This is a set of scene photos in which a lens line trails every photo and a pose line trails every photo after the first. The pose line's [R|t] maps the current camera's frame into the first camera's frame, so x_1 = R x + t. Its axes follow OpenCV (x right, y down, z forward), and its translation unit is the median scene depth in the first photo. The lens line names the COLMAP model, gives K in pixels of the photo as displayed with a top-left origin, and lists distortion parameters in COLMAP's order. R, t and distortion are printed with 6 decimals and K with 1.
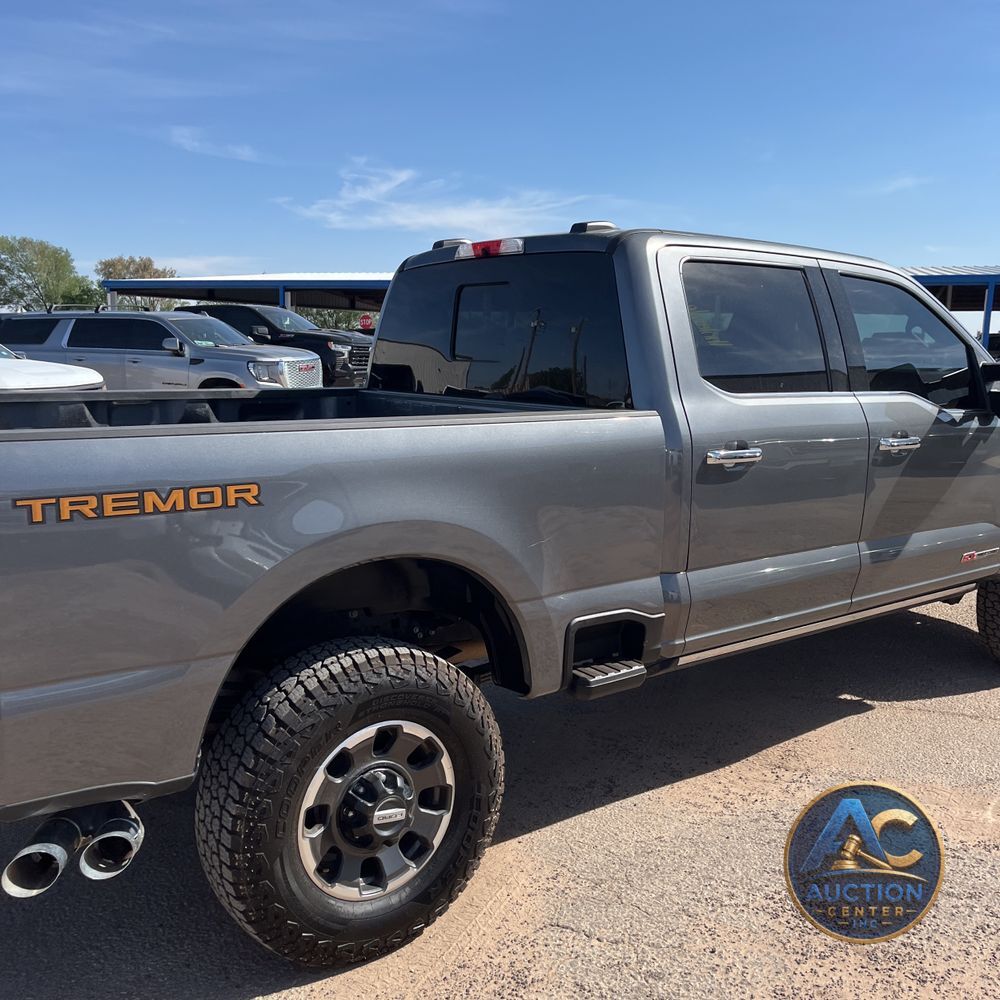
lens RADIAL K [[1016.8, 0, 496.9], [0, 1016.8, 540.5], [0, 0, 1]] dist [0.042858, -0.011447]
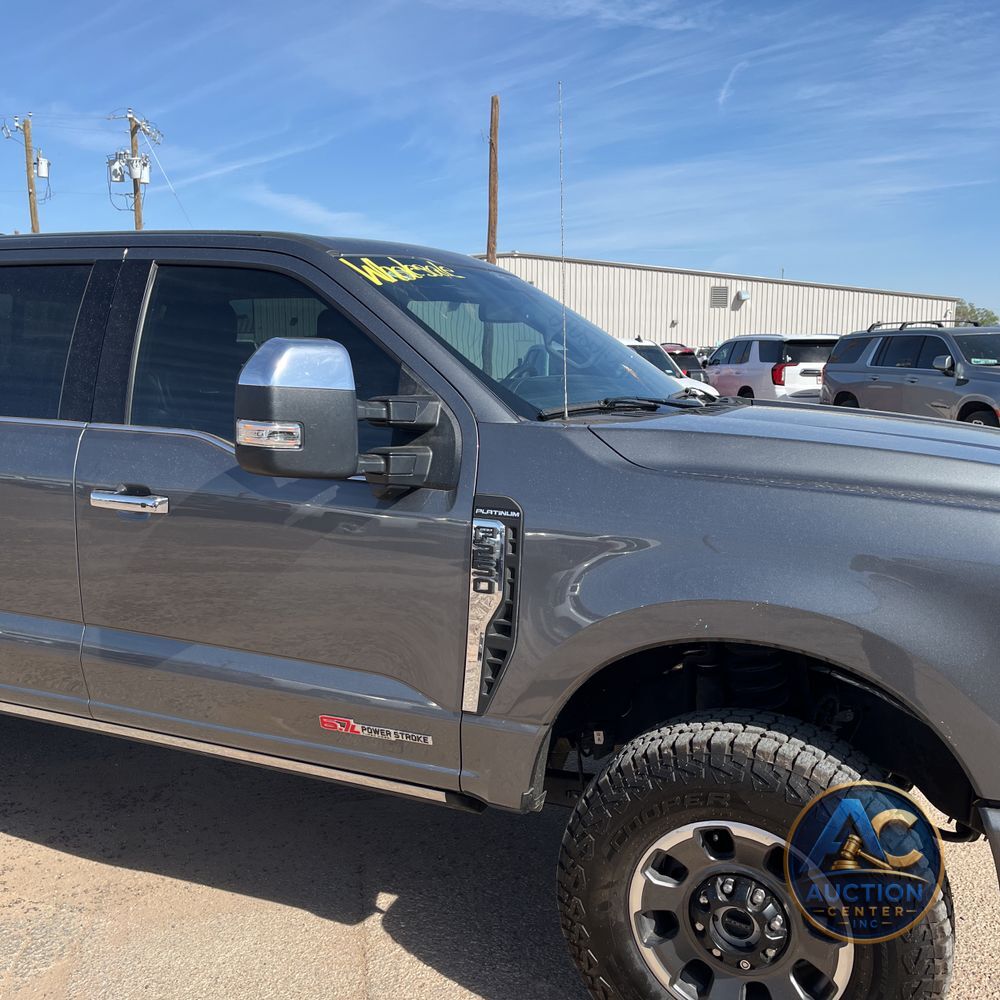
lens RADIAL K [[1022.4, 0, 473.9], [0, 1022.4, 496.2], [0, 0, 1]] dist [0.027515, 0.006597]
pose [[0.475641, 0.116711, -0.871863, 0.918939], [-0.168568, 0.984883, 0.039878, -0.136604], [0.863337, 0.128001, 0.488124, 0.705084]]
